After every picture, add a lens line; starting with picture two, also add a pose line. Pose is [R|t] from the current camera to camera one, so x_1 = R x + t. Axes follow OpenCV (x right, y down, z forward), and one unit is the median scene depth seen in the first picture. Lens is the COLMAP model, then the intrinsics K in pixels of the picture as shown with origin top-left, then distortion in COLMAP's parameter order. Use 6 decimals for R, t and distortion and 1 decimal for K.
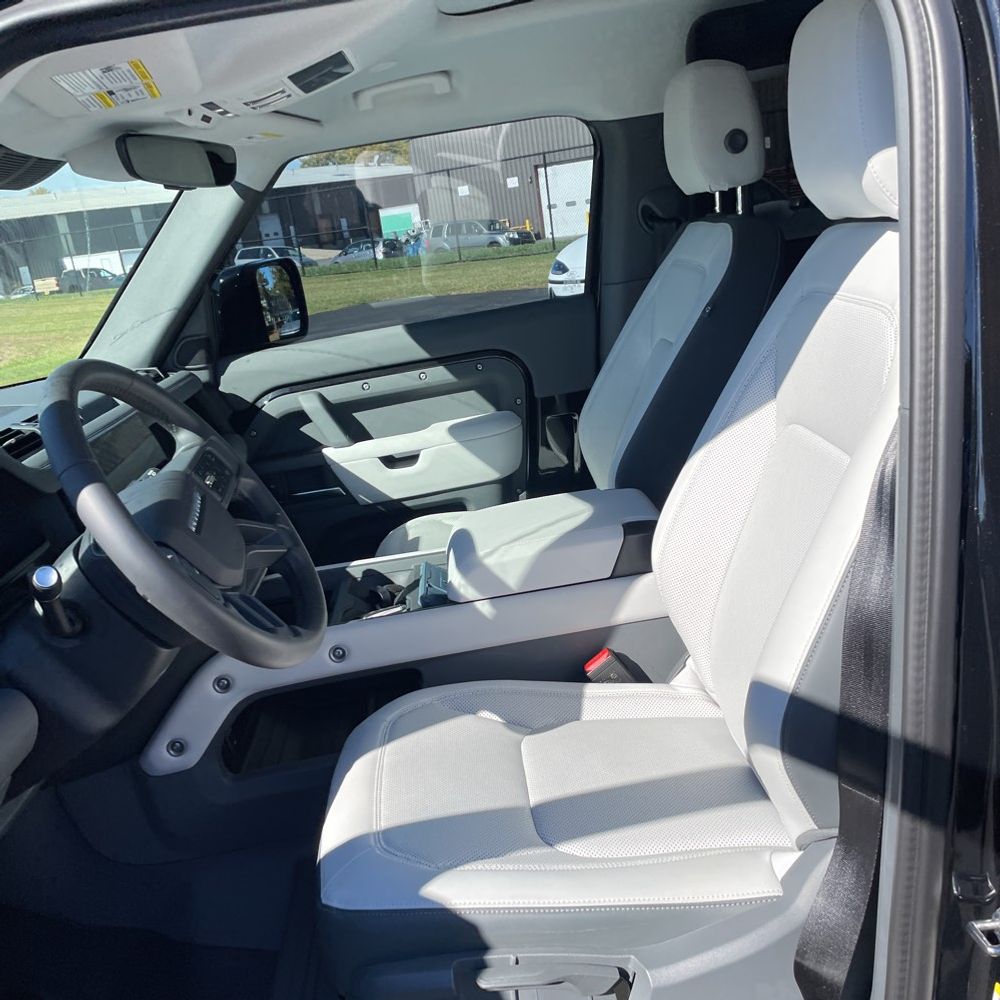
lens RADIAL K [[986.3, 0, 500.0], [0, 986.3, 500.0], [0, 0, 1]] dist [0.109122, -0.134255]
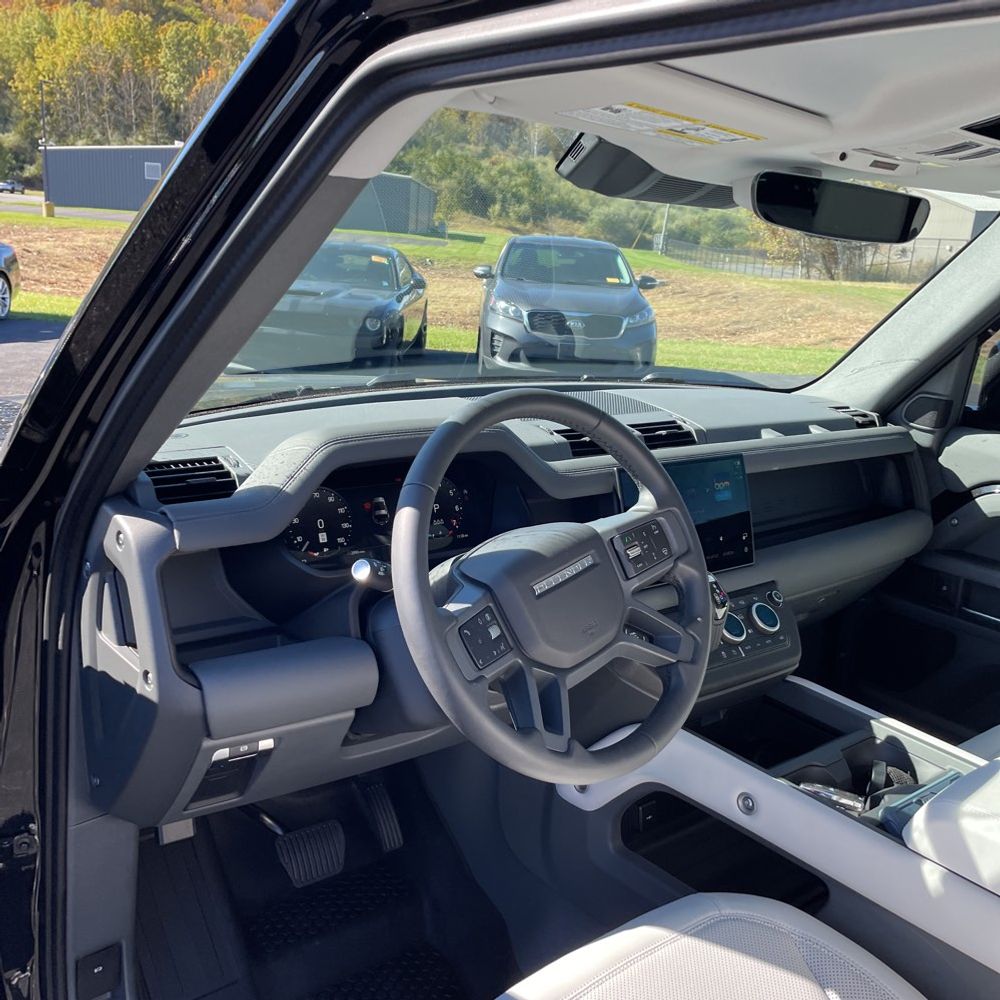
lens RADIAL K [[986.3, 0, 500.0], [0, 986.3, 500.0], [0, 0, 1]] dist [0.109122, -0.134255]
pose [[0.575483, 0.382672, -0.722759, 0.221050], [-0.379394, 0.907838, 0.178578, -0.144137], [0.724486, 0.171441, 0.667629, 0.245456]]
